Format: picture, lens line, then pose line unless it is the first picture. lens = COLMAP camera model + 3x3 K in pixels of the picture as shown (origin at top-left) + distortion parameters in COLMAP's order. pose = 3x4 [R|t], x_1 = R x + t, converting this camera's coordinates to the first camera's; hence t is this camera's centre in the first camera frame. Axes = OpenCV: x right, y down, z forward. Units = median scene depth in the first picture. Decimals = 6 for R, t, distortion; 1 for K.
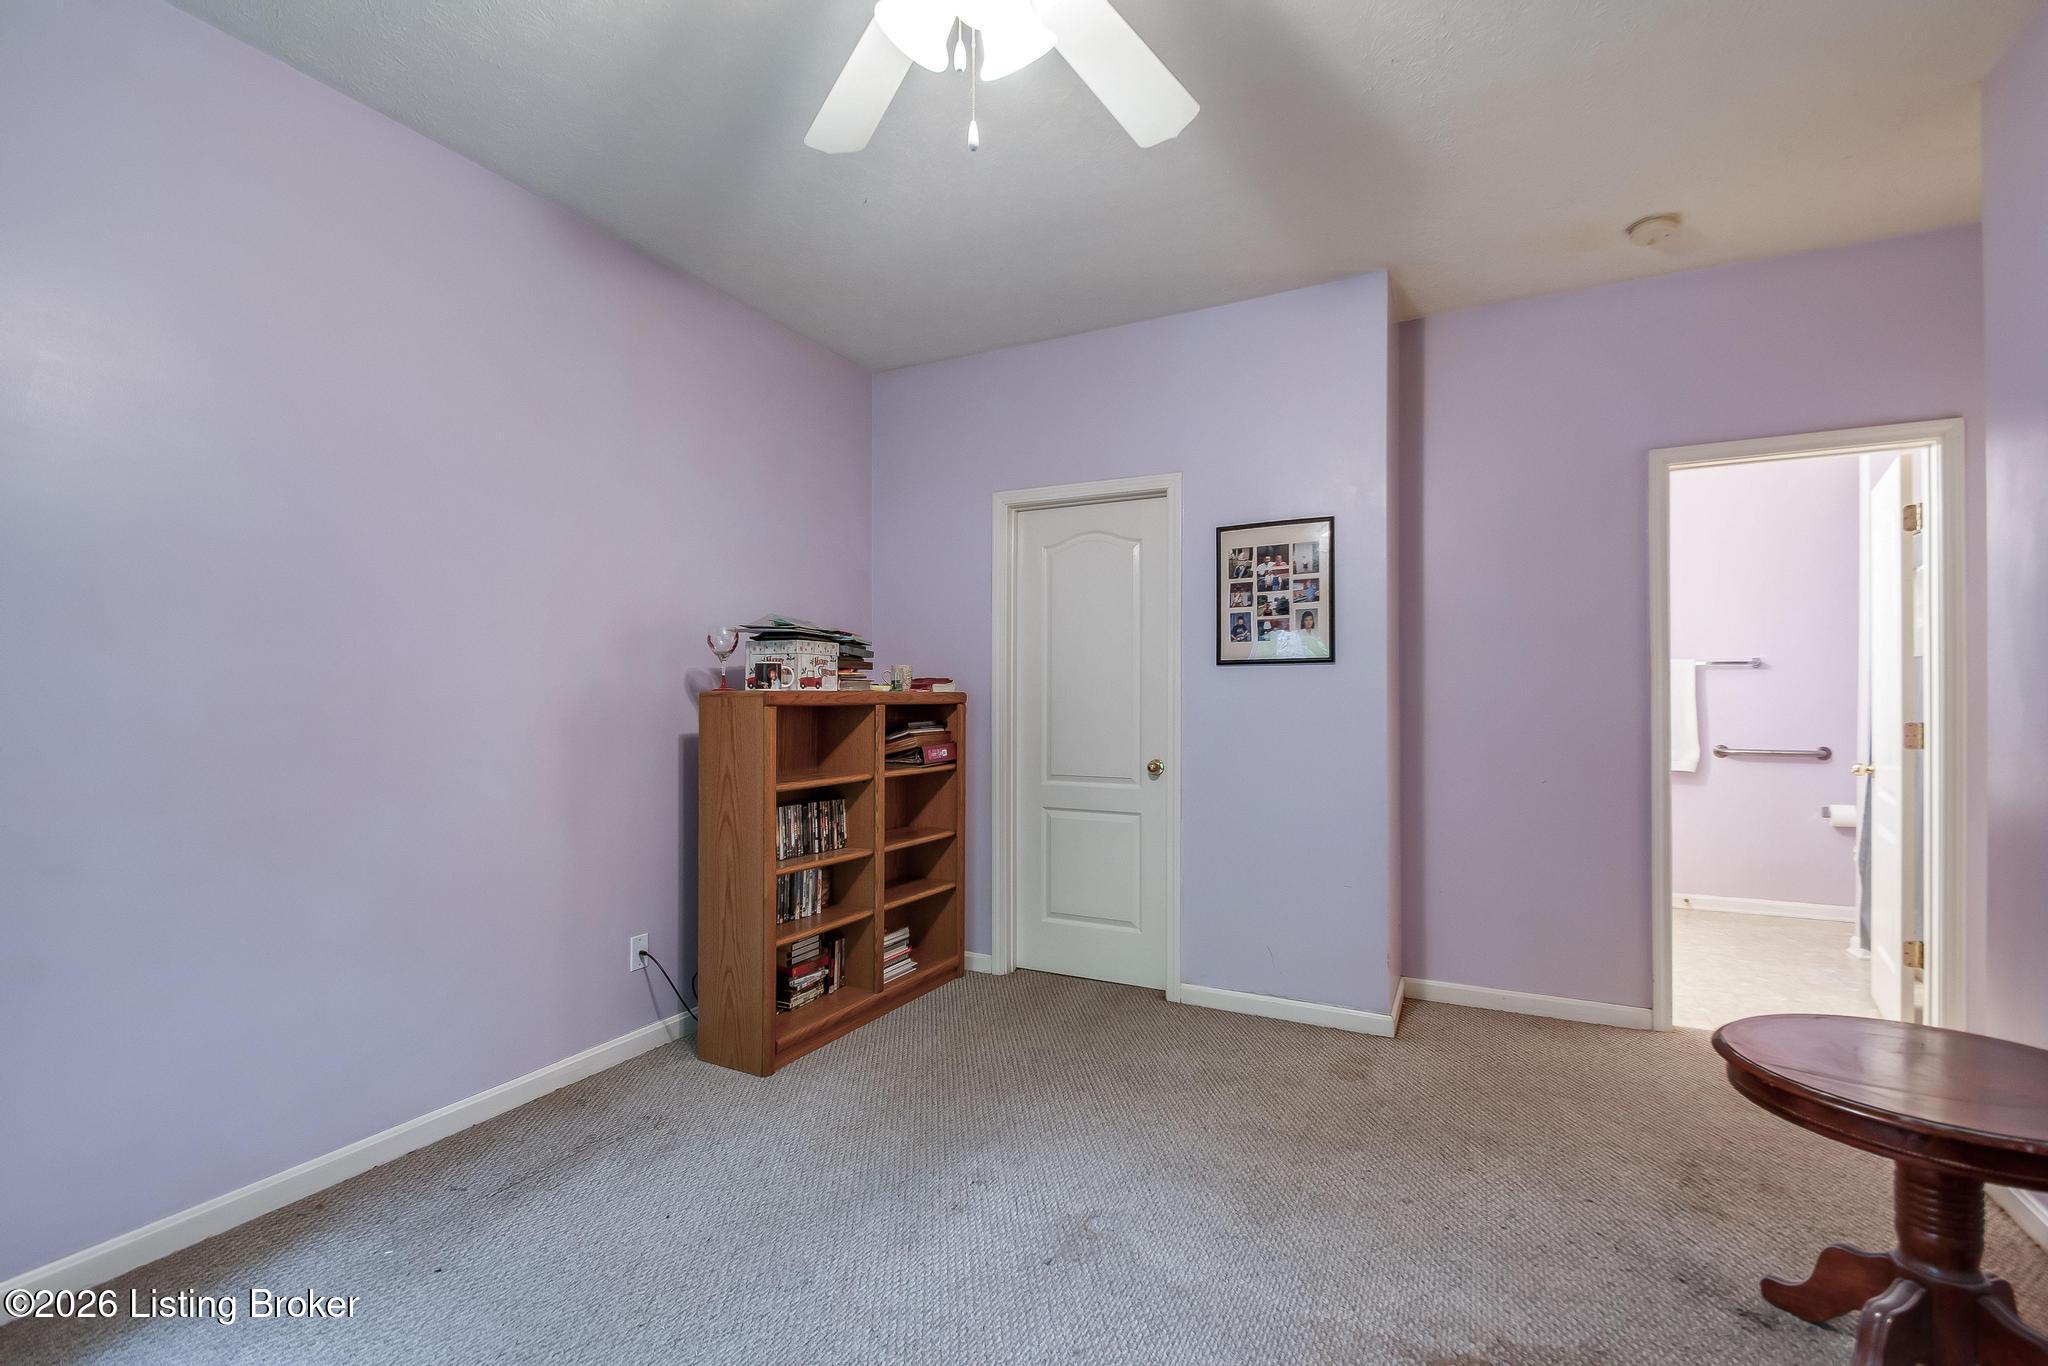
lens RADIAL K [[900.2, 0, 1014.5], [0, 900.2, 685.0], [0, 0, 1]] dist [0.005626, -0.006830]
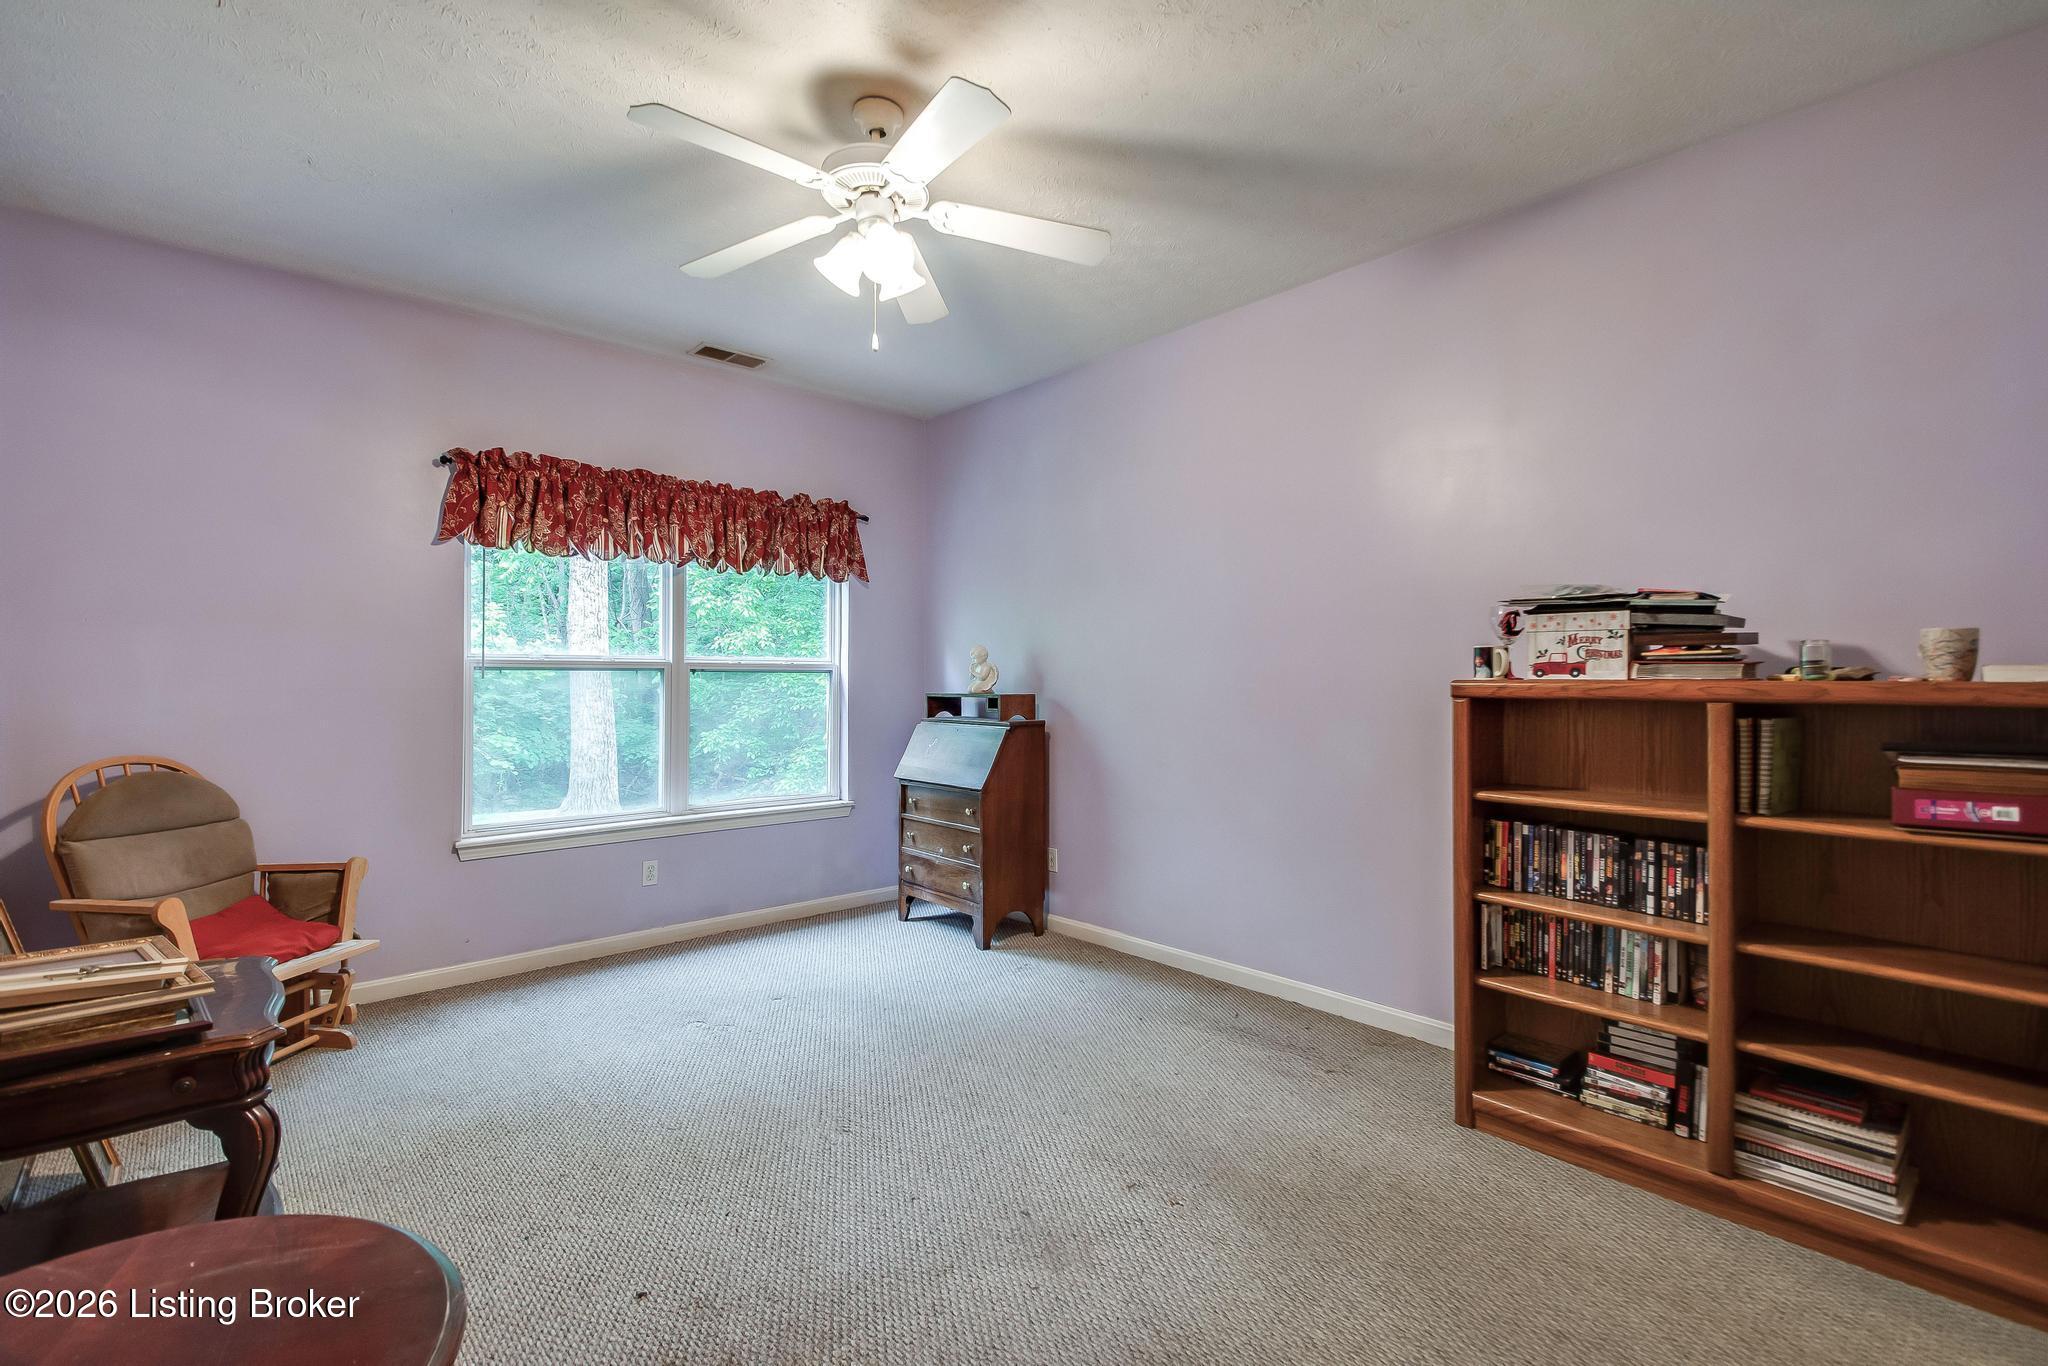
lens RADIAL K [[900.2, 0, 1010.1], [0, 900.2, 674.7], [0, 0, 1]] dist [0.005626, -0.006830]
pose [[-0.349509, -0.009402, -0.936886, 0.532962], [0.001356, 0.999944, -0.010541, 0.008058], [0.936932, -0.004955, -0.349476, 0.691105]]
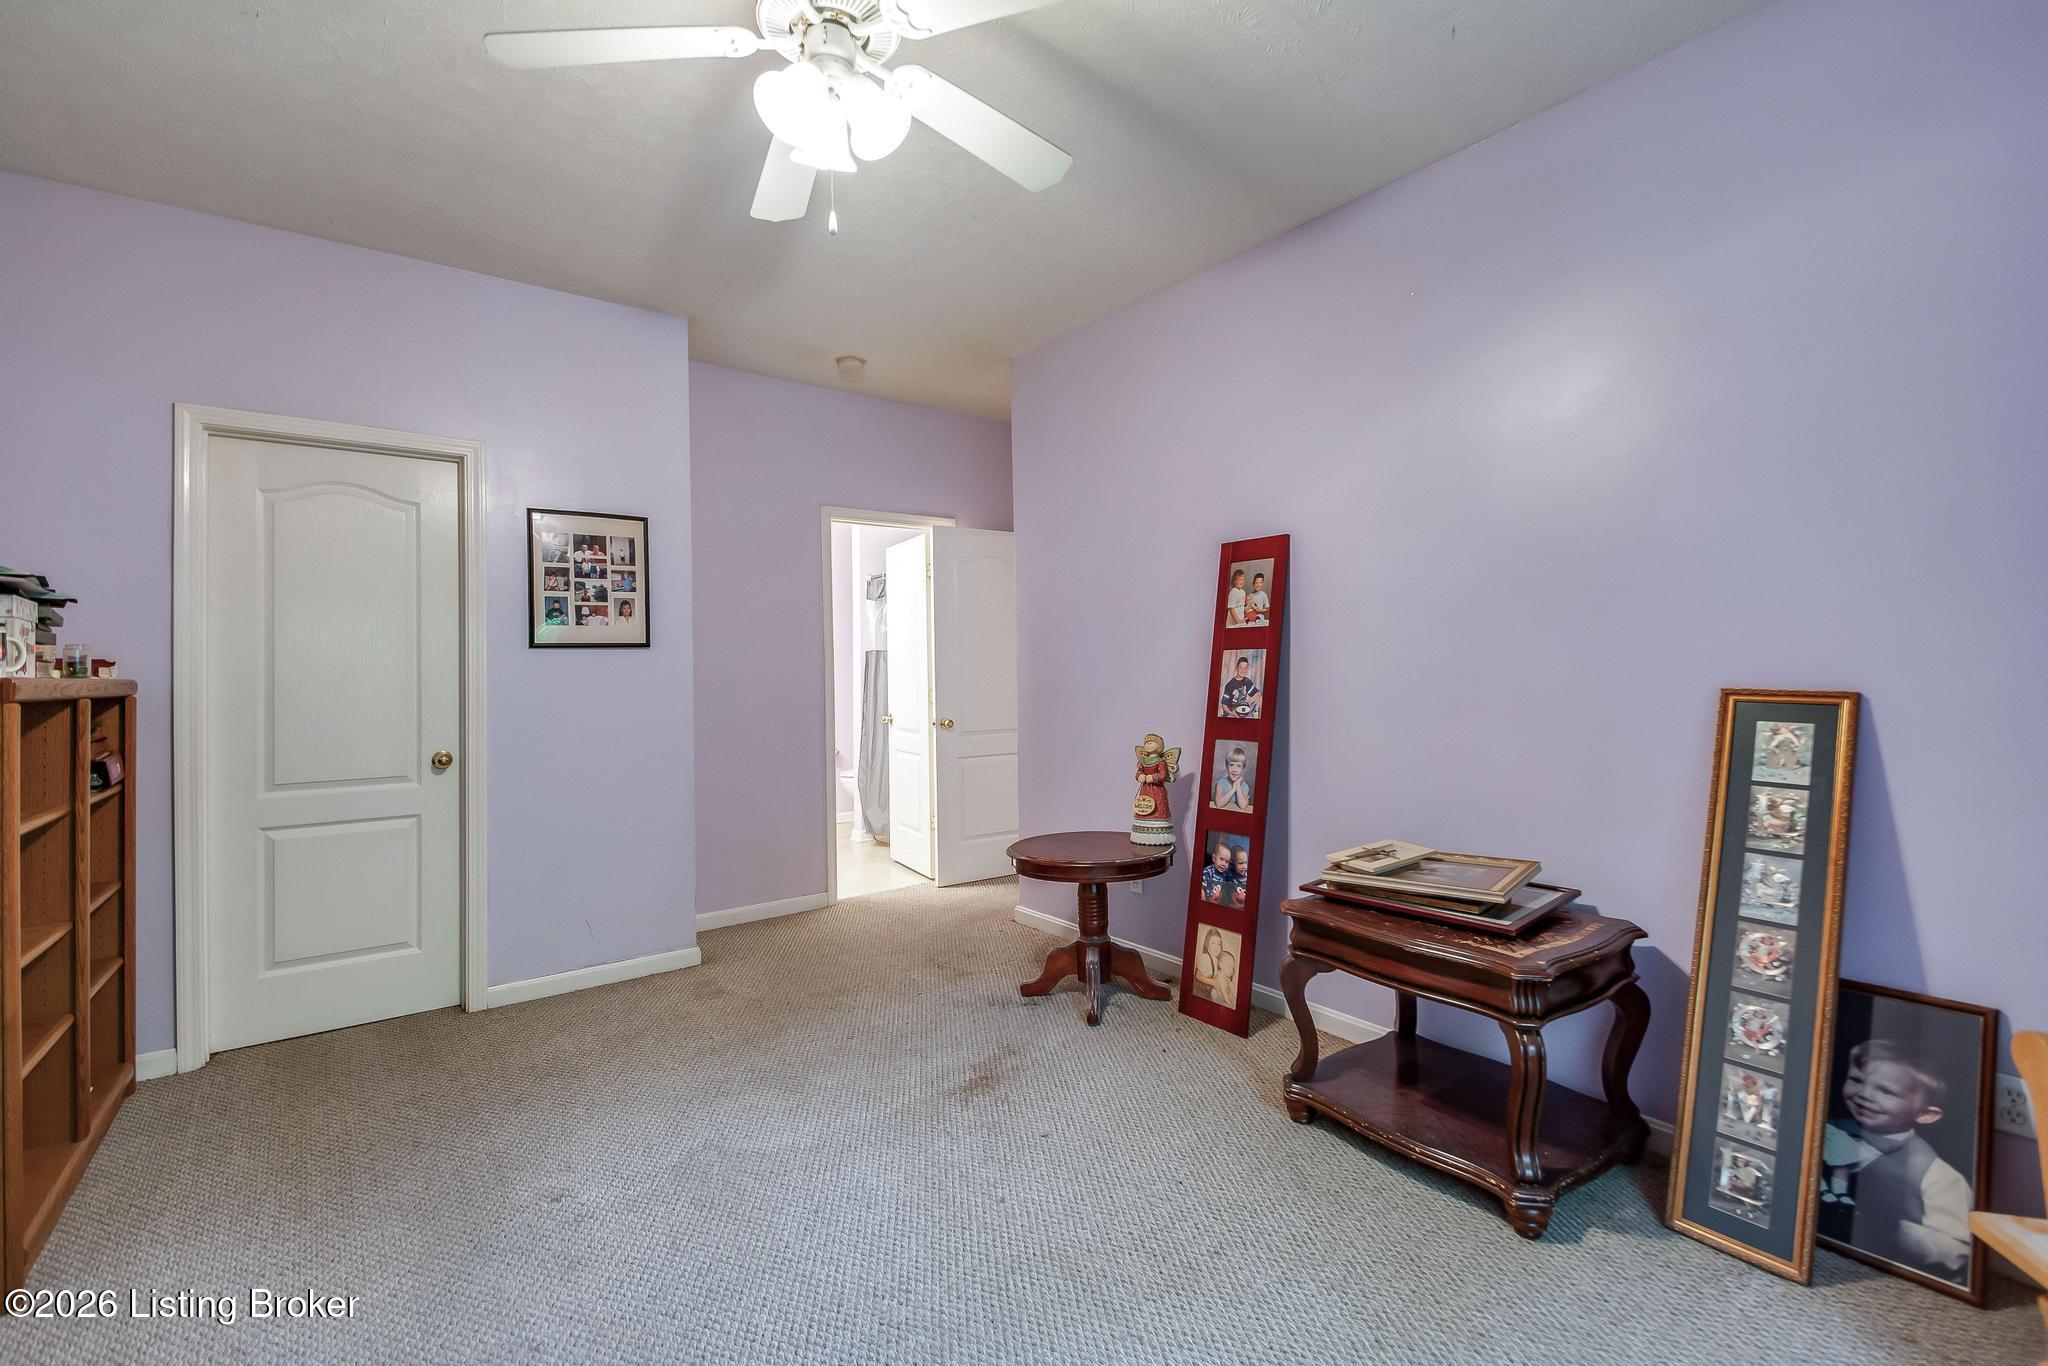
lens RADIAL K [[900.2, 0, 1006.6], [0, 900.2, 645.0], [0, 0, 1]] dist [0.005626, -0.006830]
pose [[0.428161, 0.021387, 0.903450, -0.461202], [0.004153, 0.999663, -0.025633, 0.002404], [-0.903693, 0.014727, 0.427927, 0.113537]]
